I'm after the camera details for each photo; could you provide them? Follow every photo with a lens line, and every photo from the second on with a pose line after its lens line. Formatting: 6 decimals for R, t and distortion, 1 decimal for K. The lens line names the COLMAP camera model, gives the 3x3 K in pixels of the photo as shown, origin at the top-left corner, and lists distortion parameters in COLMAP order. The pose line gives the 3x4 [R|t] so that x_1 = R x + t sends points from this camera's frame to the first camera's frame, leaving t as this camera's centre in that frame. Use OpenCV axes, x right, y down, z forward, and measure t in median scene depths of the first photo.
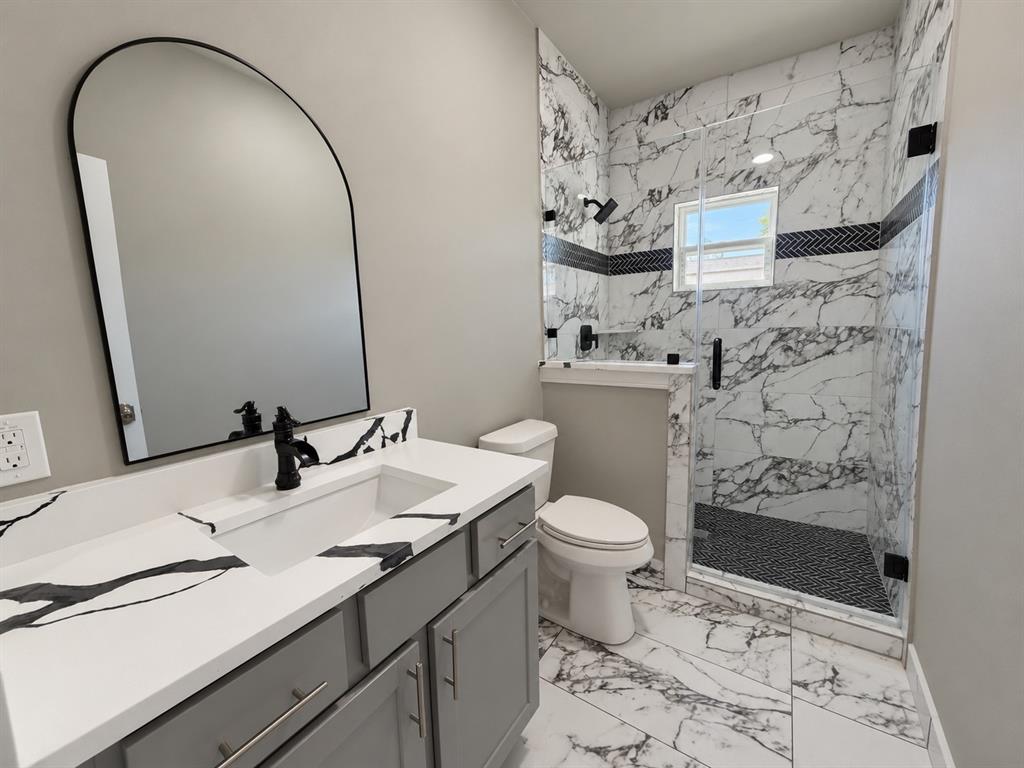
lens RADIAL K [[413.8, 0, 511.0], [0, 413.8, 383.2], [0, 0, 1]] dist [0.000742, 0.000111]
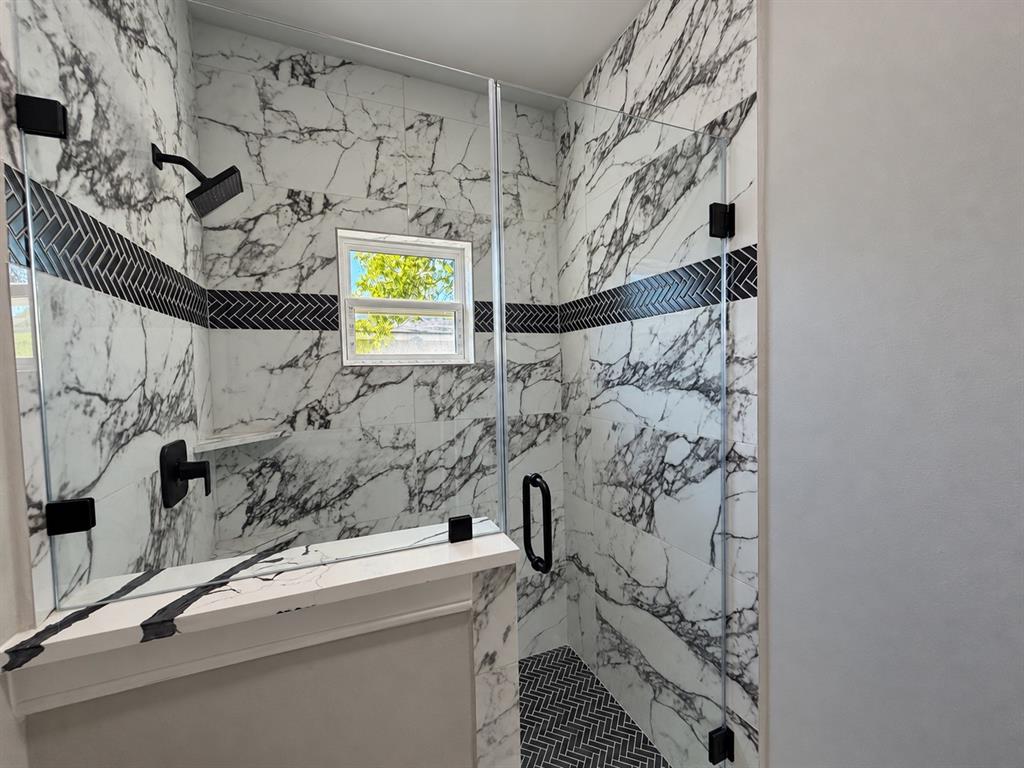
lens RADIAL K [[412.1, 0, 514.0], [0, 412.1, 386.6], [0, 0, 1]] dist [0.002071, 0.000369]
pose [[0.553956, -0.016025, 0.832391, 0.029292], [0.119588, 0.990978, -0.060507, -0.137682], [-0.823912, 0.133063, 0.550875, 0.510335]]
